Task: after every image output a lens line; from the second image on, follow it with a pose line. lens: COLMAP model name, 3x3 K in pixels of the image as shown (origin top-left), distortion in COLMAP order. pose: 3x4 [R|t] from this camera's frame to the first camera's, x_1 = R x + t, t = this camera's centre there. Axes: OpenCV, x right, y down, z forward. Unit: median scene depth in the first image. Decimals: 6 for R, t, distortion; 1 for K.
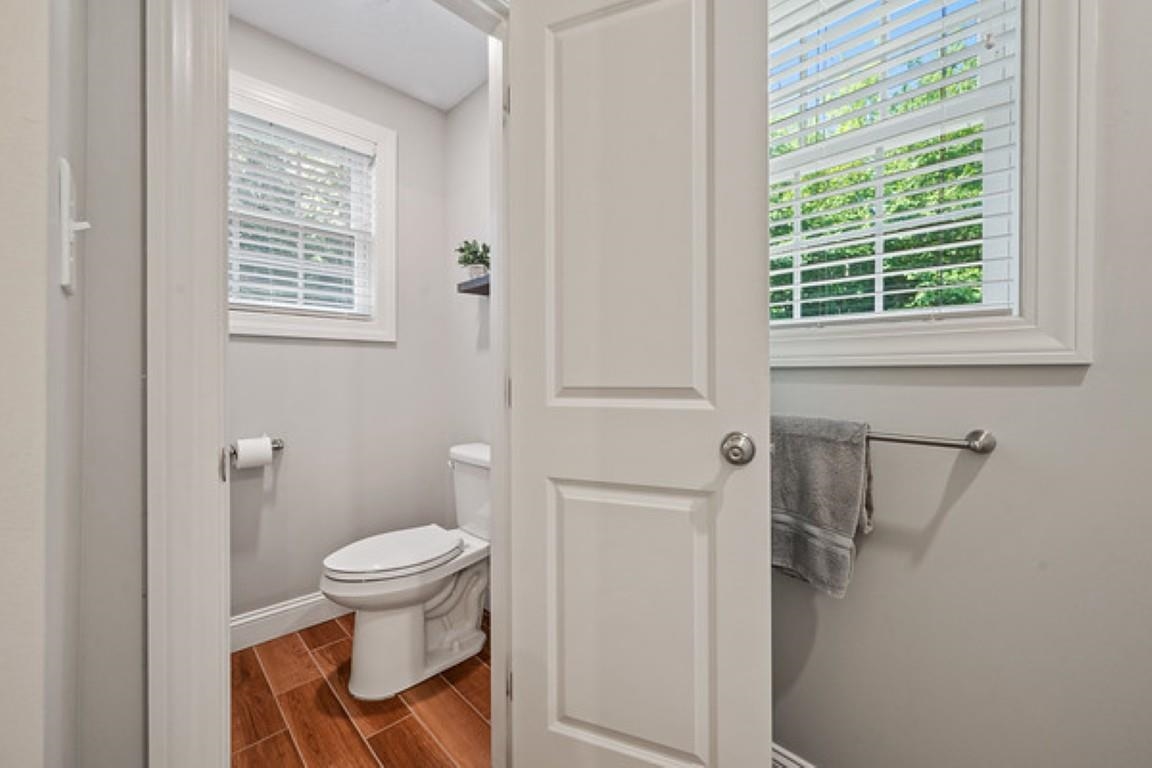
lens RADIAL K [[464.7, 0, 577.6], [0, 464.7, 376.8], [0, 0, 1]] dist [0.003000, -0.000883]
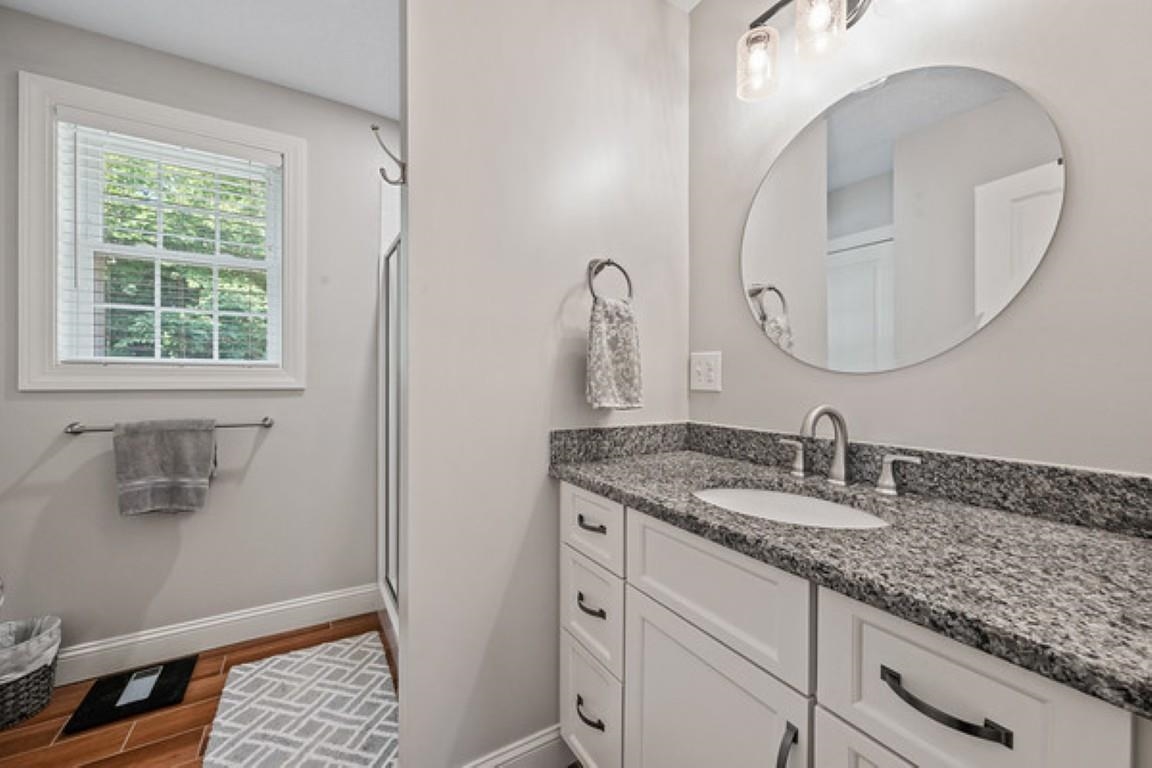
lens RADIAL K [[464.7, 0, 579.6], [0, 464.7, 380.5], [0, 0, 1]] dist [0.003000, -0.000883]
pose [[0.250869, -0.006028, 0.968002, -0.877543], [0.008636, 0.999955, 0.003989, -0.056930], [-0.967982, 0.007359, 0.250910, -0.966613]]
